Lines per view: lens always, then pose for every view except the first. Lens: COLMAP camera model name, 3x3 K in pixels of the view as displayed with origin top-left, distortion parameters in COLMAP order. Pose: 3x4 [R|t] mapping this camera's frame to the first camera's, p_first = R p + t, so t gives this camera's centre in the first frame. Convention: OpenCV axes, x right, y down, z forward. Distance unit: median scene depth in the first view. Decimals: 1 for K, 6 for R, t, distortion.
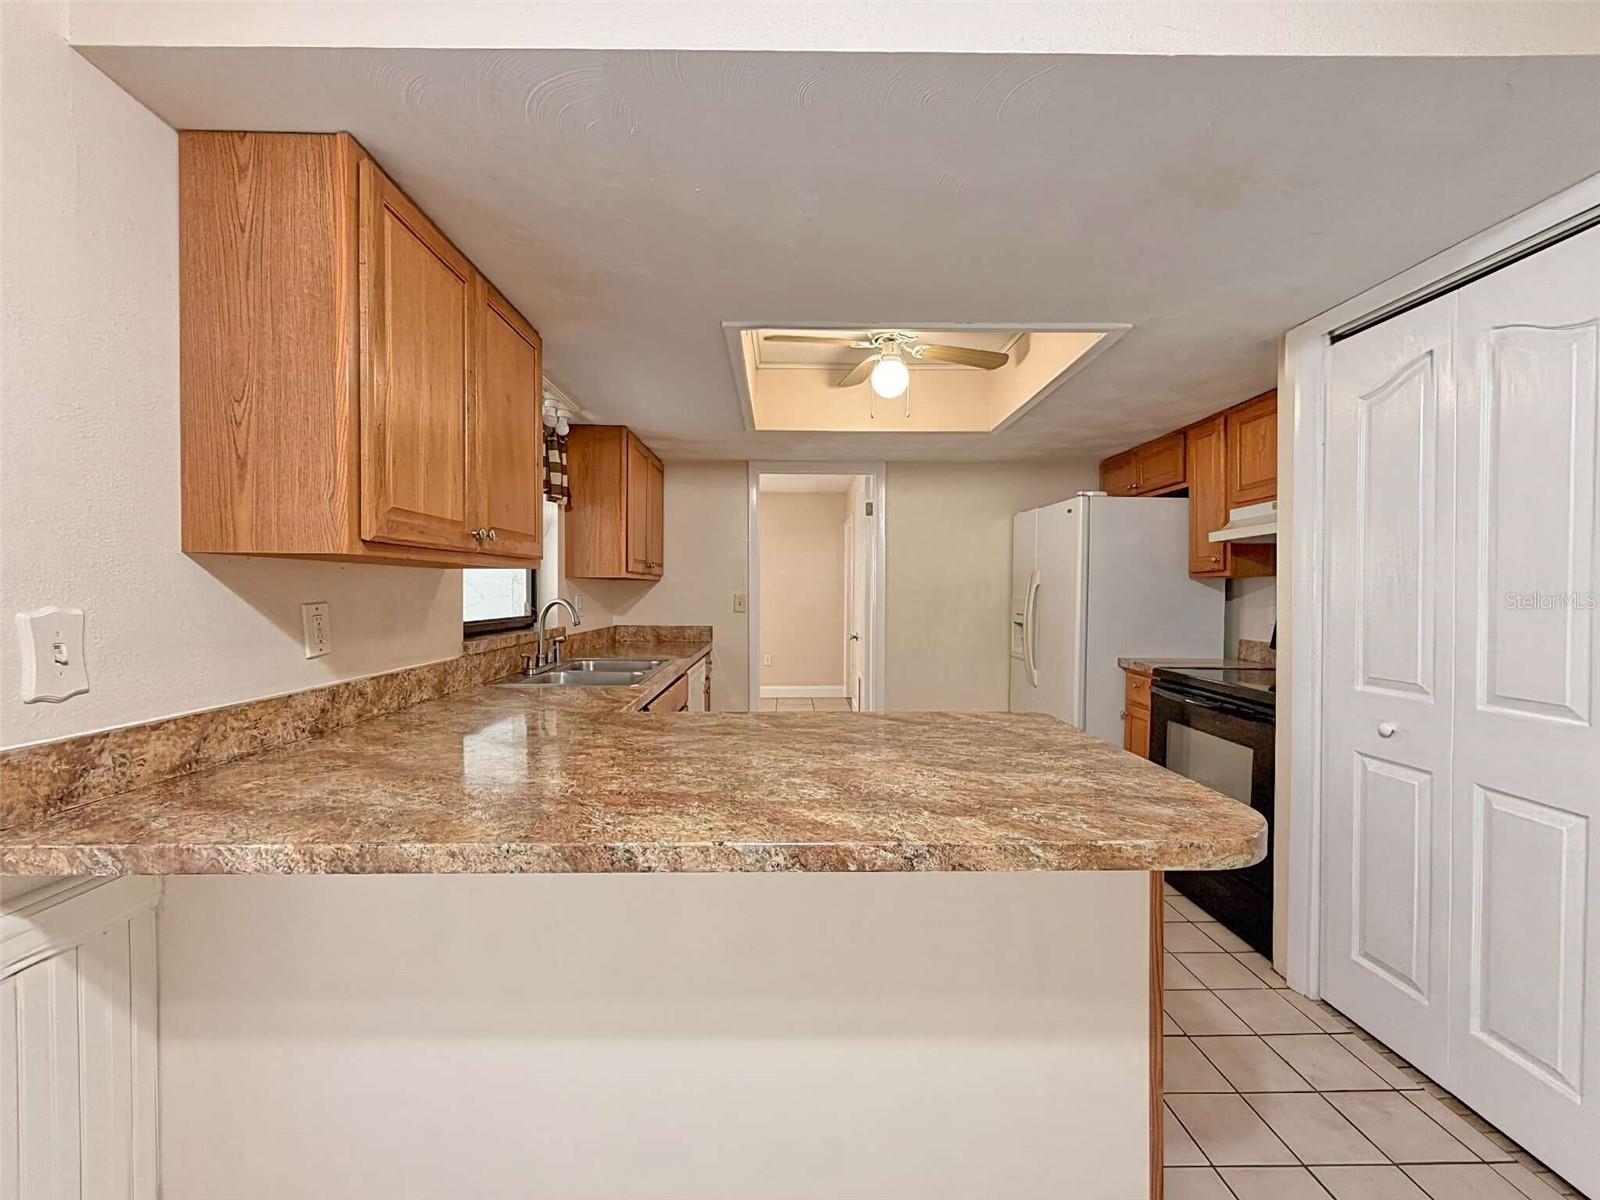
lens RADIAL K [[642.0, 0, 792.4], [0, 642.0, 594.8], [0, 0, 1]] dist [0.000030, 0.000439]
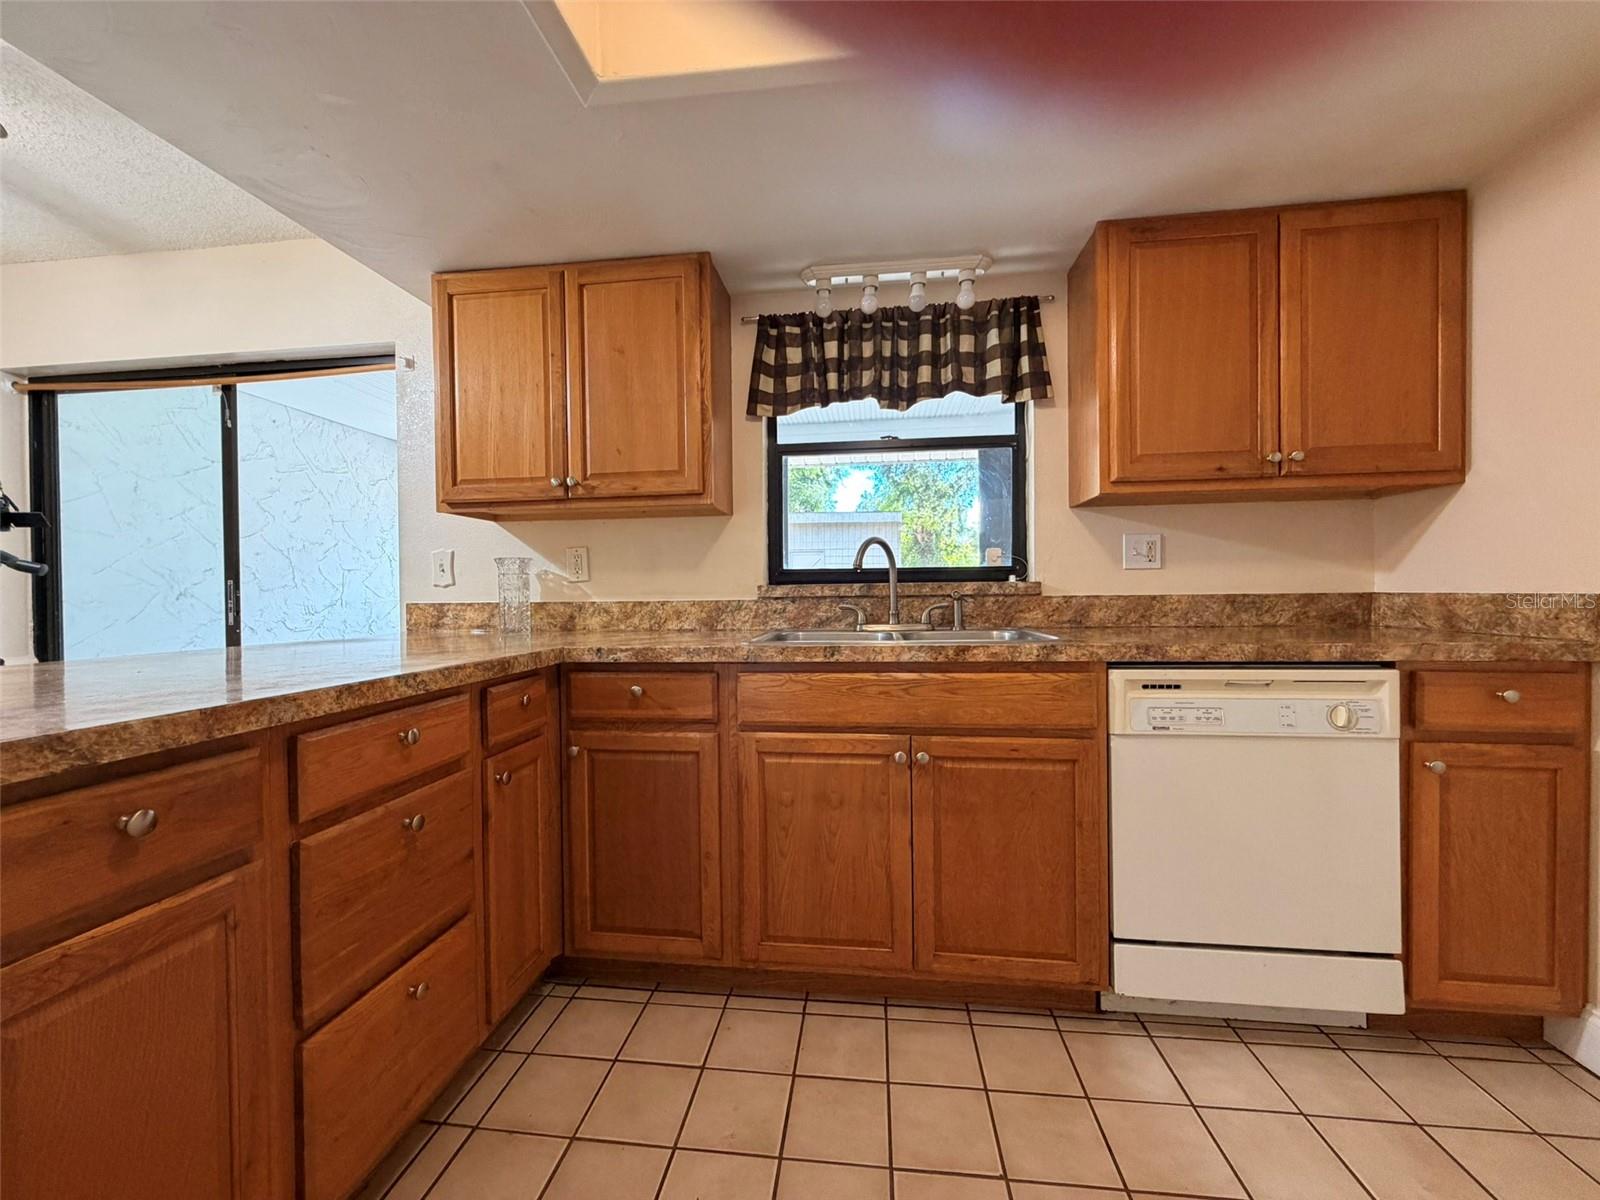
lens RADIAL K [[640.7, 0, 795.8], [0, 640.7, 600.3], [0, 0, 1]] dist [0.001518, -0.000012]
pose [[-0.139845, 0.010426, -0.990119, 0.606088], [0.003524, 0.999943, 0.010032, 0.107576], [0.990167, -0.002086, -0.139873, 1.476350]]
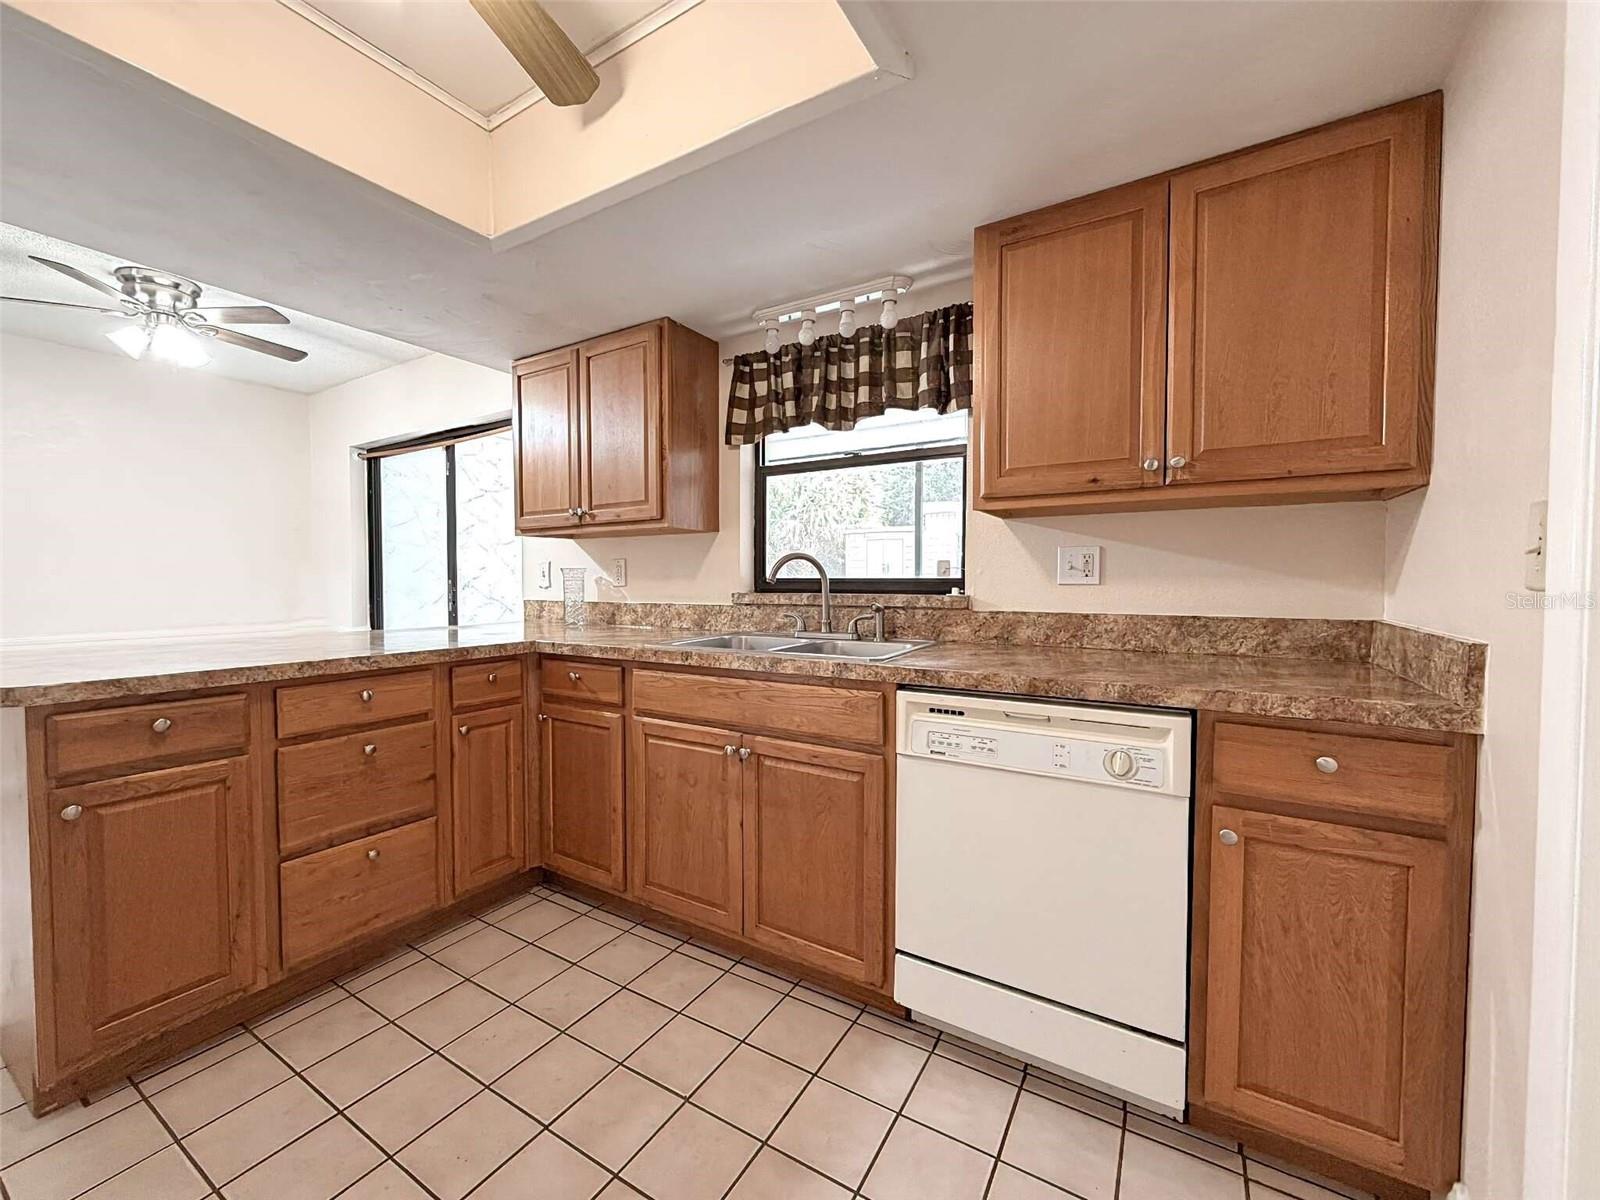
lens RADIAL K [[642.2, 0, 795.8], [0, 642.2, 600.5], [0, 0, 1]] dist [0.001958, 0.000265]
pose [[-0.539765, 0.025543, -0.841428, 0.517692], [-0.007139, 0.999365, 0.034918, 0.056735], [0.841785, 0.024854, -0.539240, 2.126116]]
